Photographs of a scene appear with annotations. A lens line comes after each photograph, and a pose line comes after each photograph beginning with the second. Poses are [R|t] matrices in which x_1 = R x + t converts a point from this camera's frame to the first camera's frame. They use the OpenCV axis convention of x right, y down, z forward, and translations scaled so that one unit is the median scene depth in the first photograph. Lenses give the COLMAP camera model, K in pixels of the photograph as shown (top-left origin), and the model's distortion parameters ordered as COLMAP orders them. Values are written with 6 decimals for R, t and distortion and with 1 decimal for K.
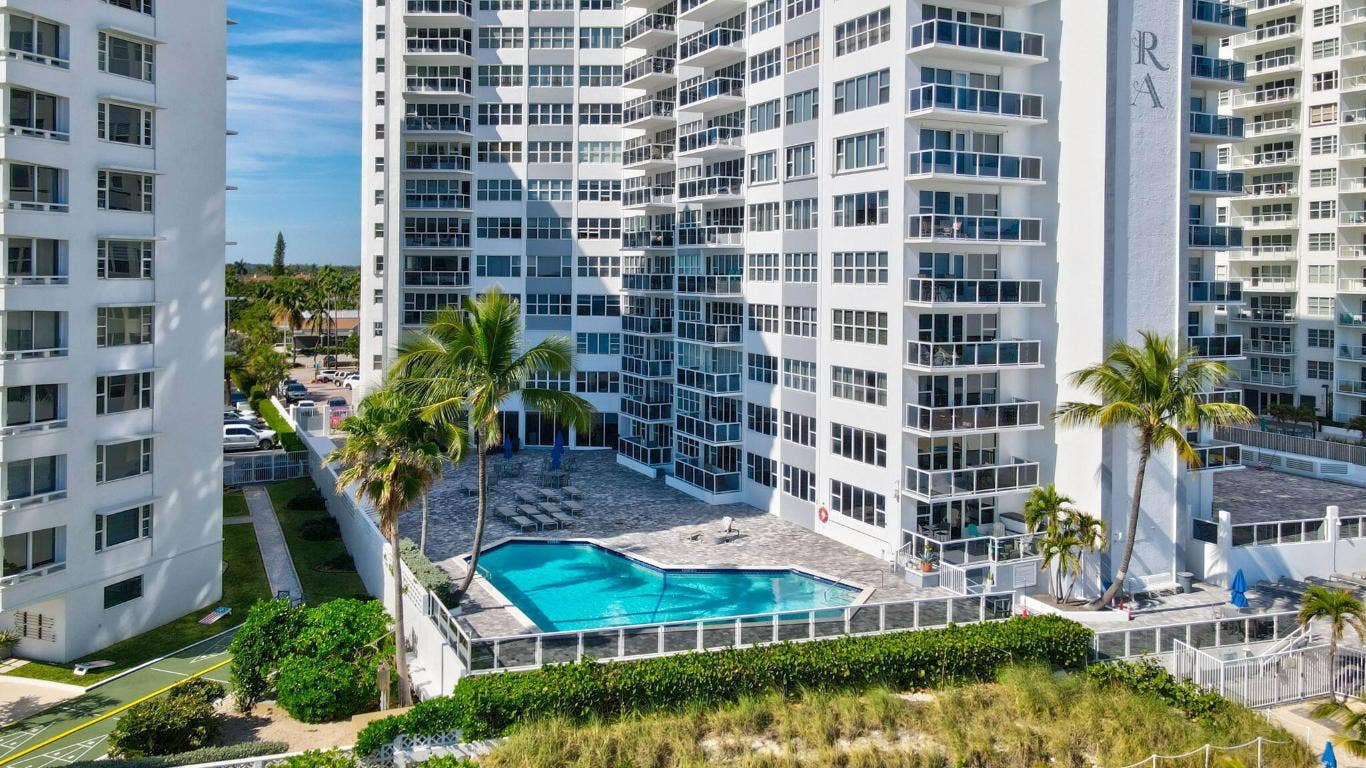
lens RADIAL K [[927.8, 0, 698.8], [0, 927.8, 360.8], [0, 0, 1]] dist [0.012082, 0.011806]
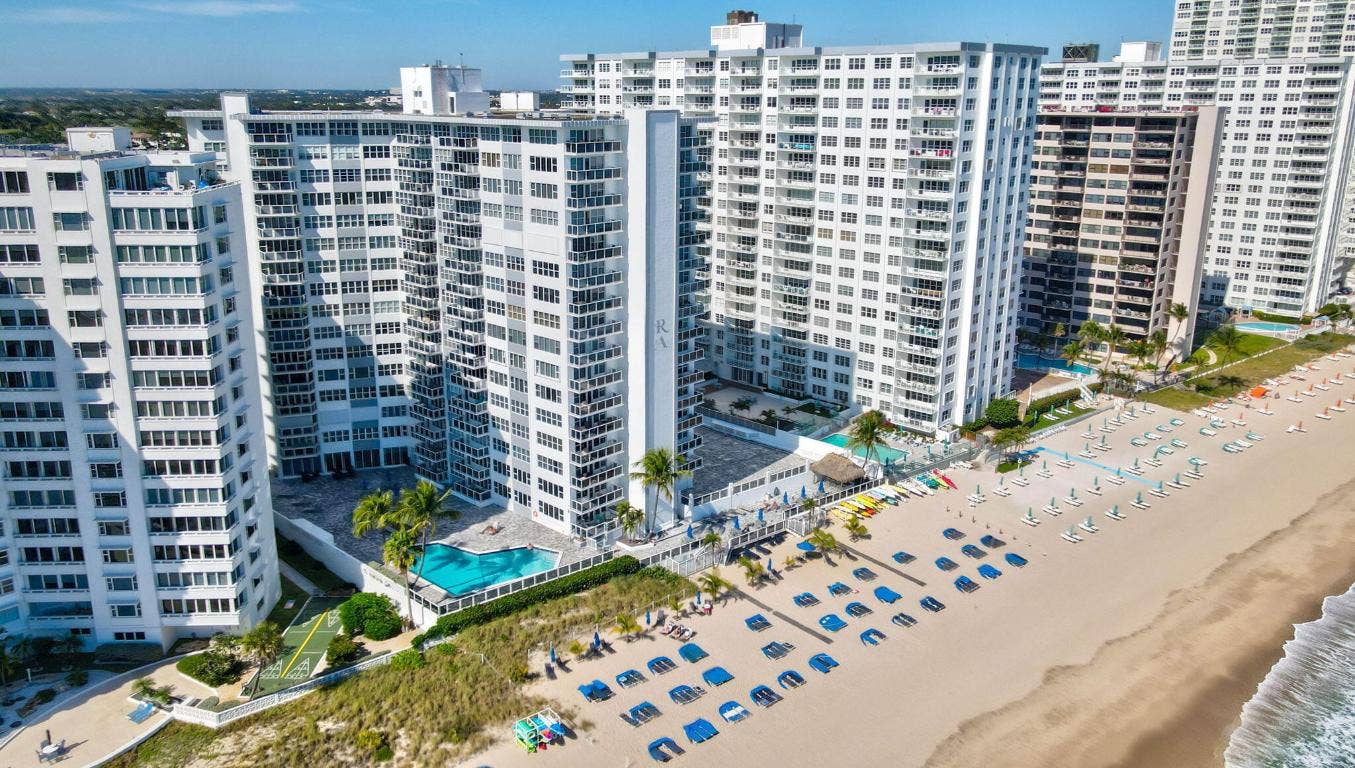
lens RADIAL K [[1044.4, 0, 677.5], [0, 1044.4, 385.1], [0, 0, 1]] dist [-0.001462, 0.005809]
pose [[0.927414, -0.102151, 0.359818, -0.355275], [0.000729, 0.962477, 0.271364, -0.682632], [-0.374037, -0.251404, 0.892688, -1.107915]]
